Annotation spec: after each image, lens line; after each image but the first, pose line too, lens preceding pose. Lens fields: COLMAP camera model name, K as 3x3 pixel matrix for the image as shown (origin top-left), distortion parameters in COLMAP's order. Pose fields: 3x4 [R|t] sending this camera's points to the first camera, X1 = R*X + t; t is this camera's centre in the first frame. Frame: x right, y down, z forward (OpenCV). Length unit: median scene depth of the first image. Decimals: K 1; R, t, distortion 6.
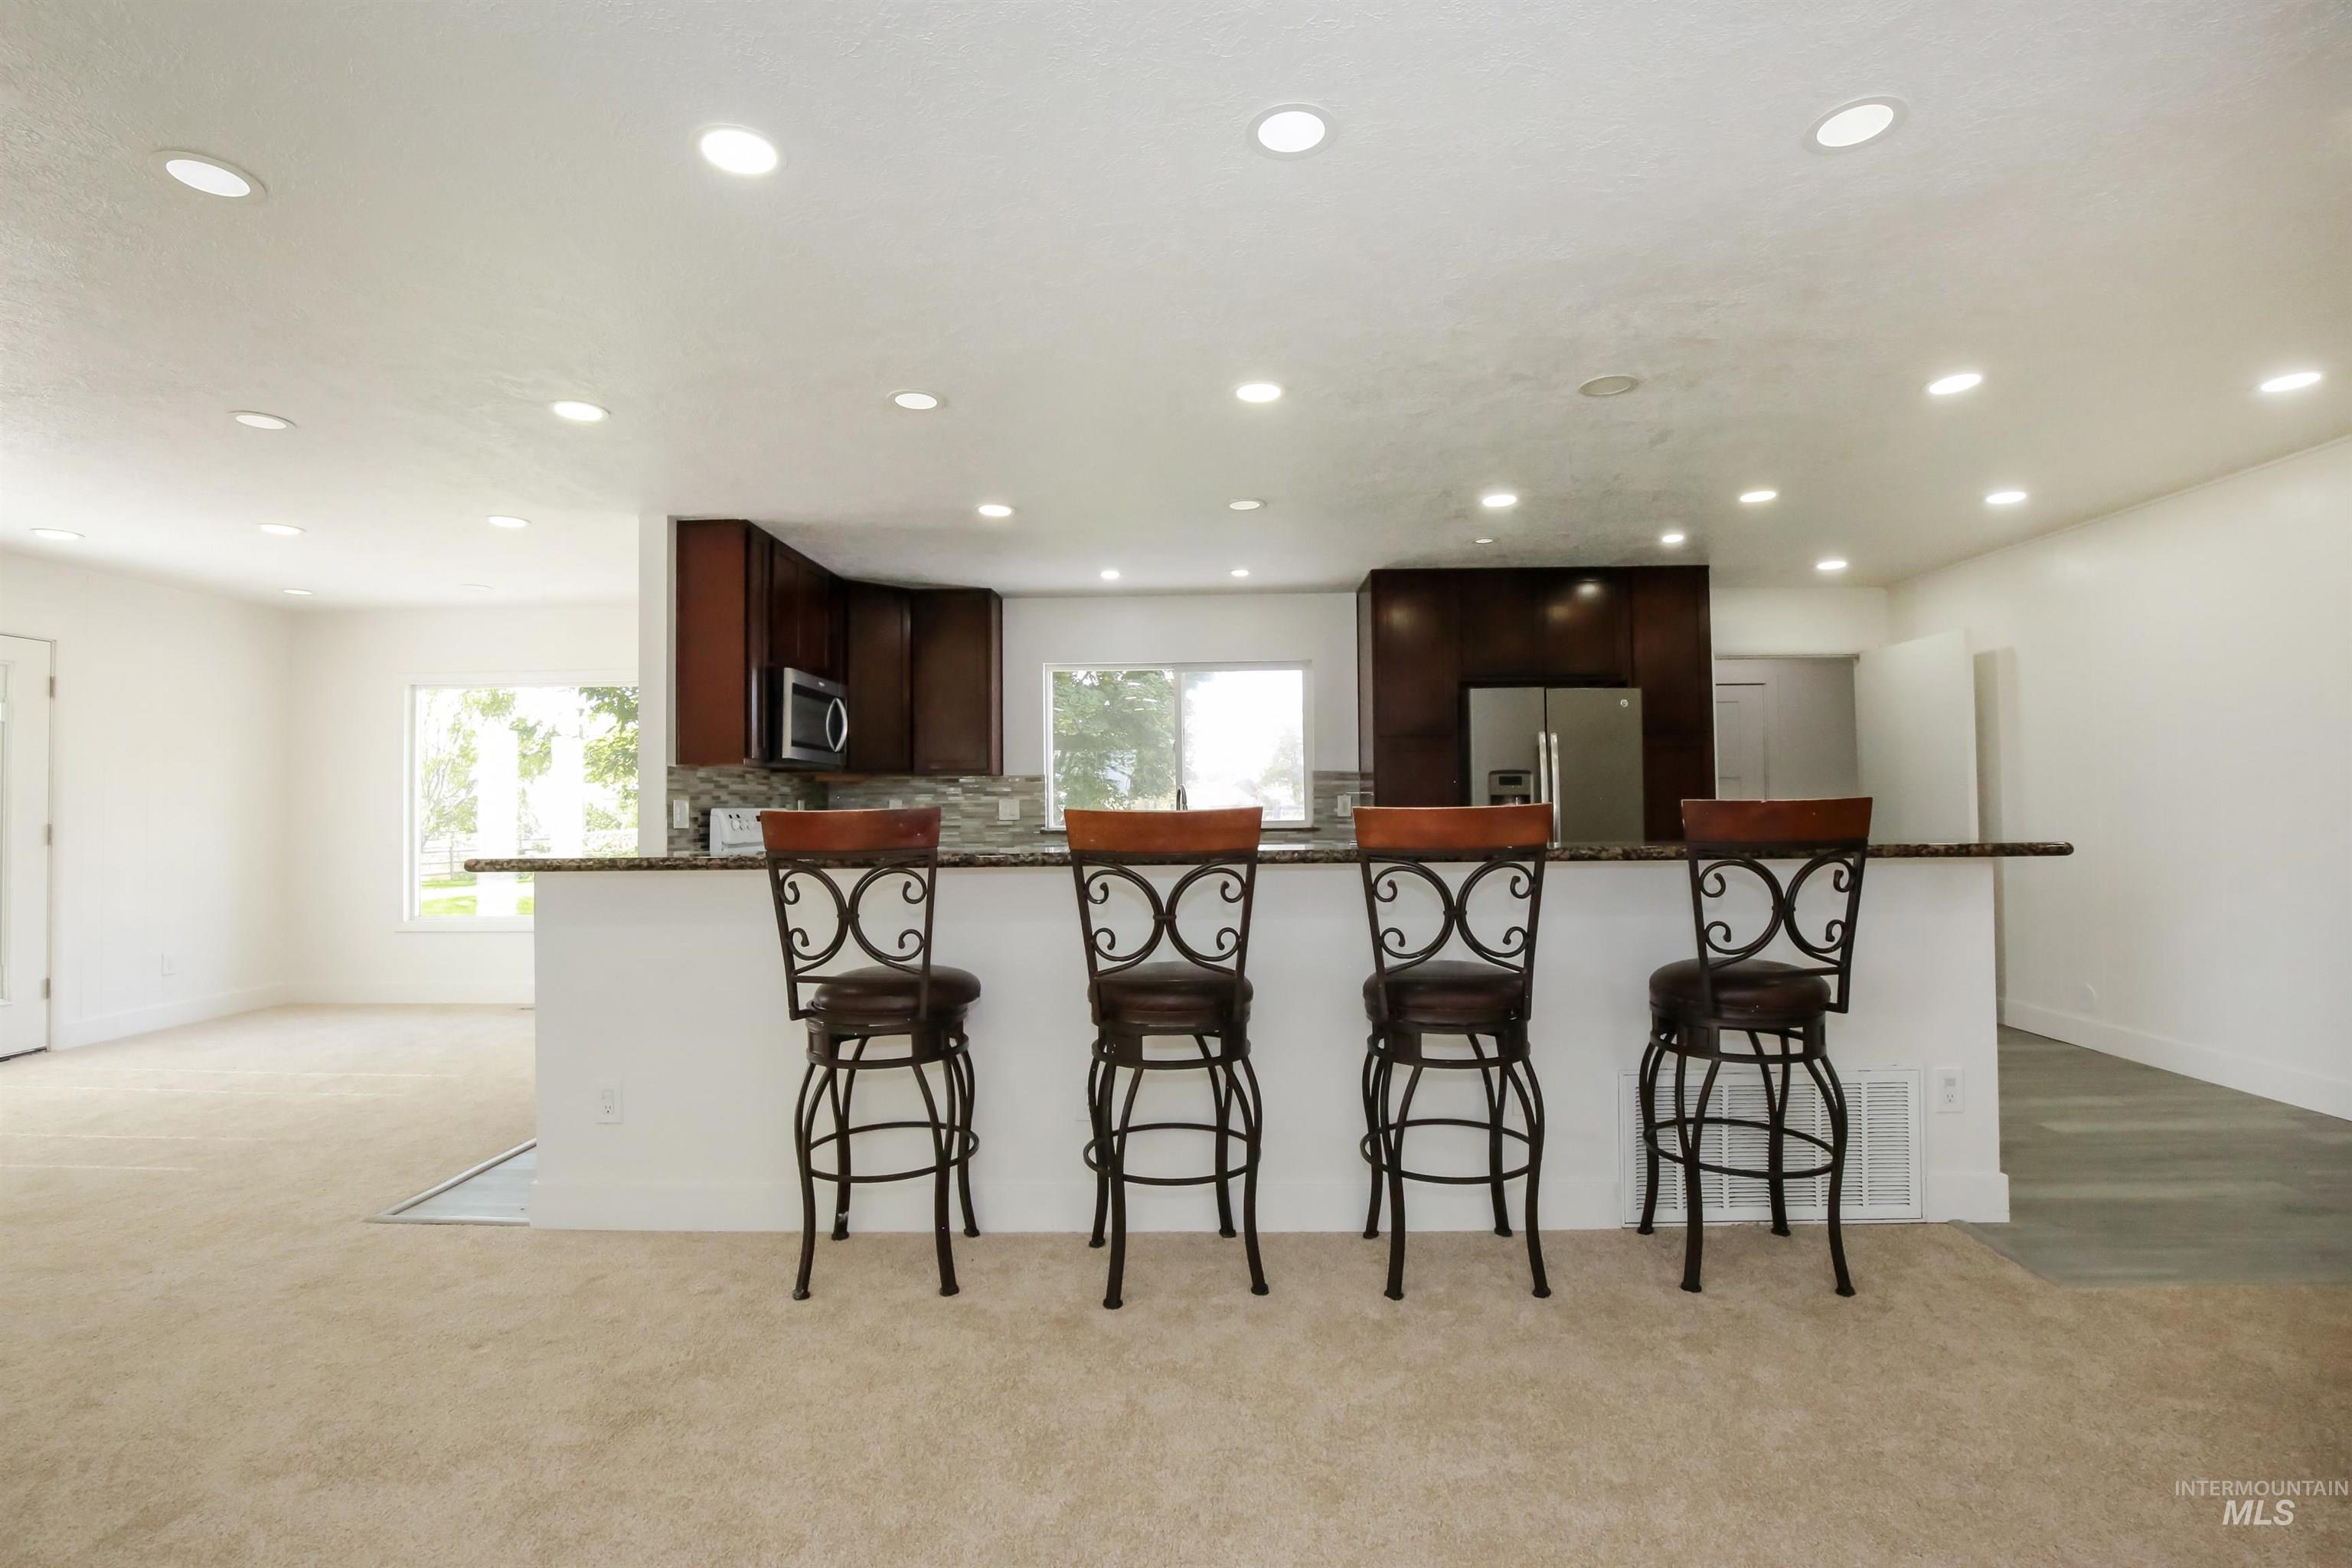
lens RADIAL K [[1067.4, 0, 1176.0], [0, 1067.4, 784.0], [0, 0, 1]] dist [-0.018070, 0.000126]
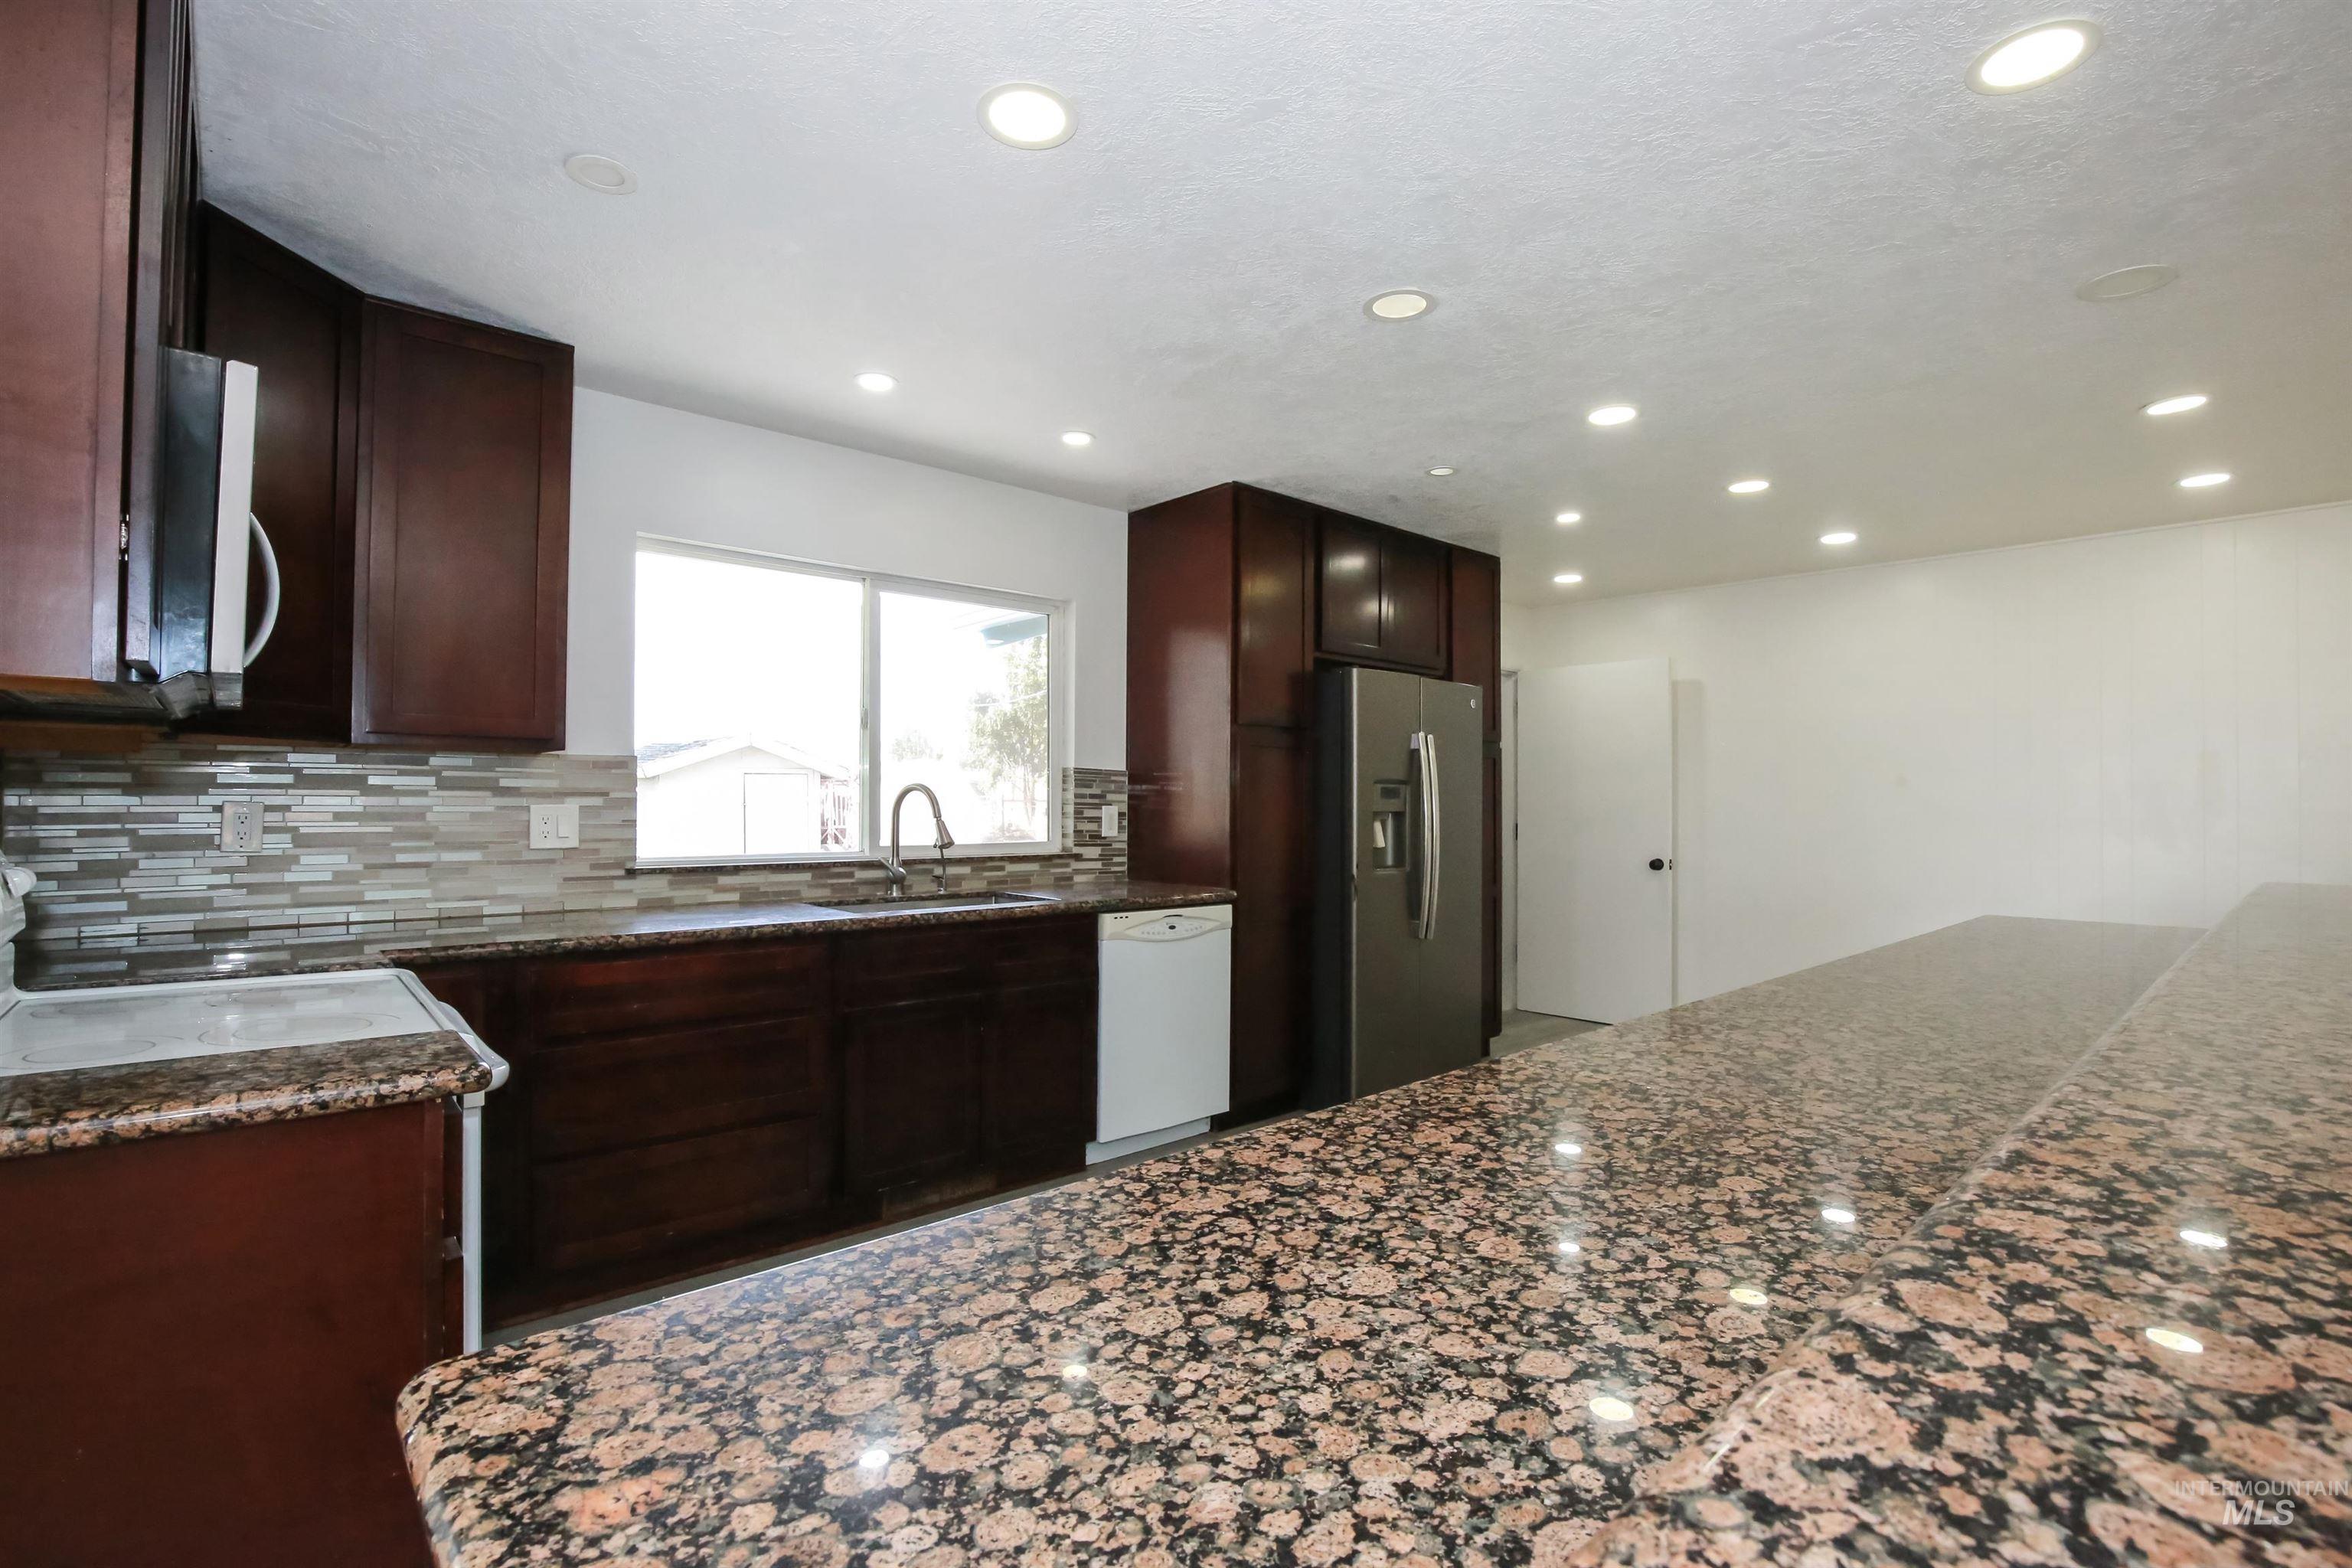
lens RADIAL K [[1075.4, 0, 1136.8], [0, 1075.4, 797.0], [0, 0, 1]] dist [-0.019037, -0.000281]
pose [[0.721088, 0.020007, 0.692554, -0.358532], [-0.027377, 0.999625, -0.000373, 0.005139], [-0.692302, -0.018691, 0.721366, 0.582523]]
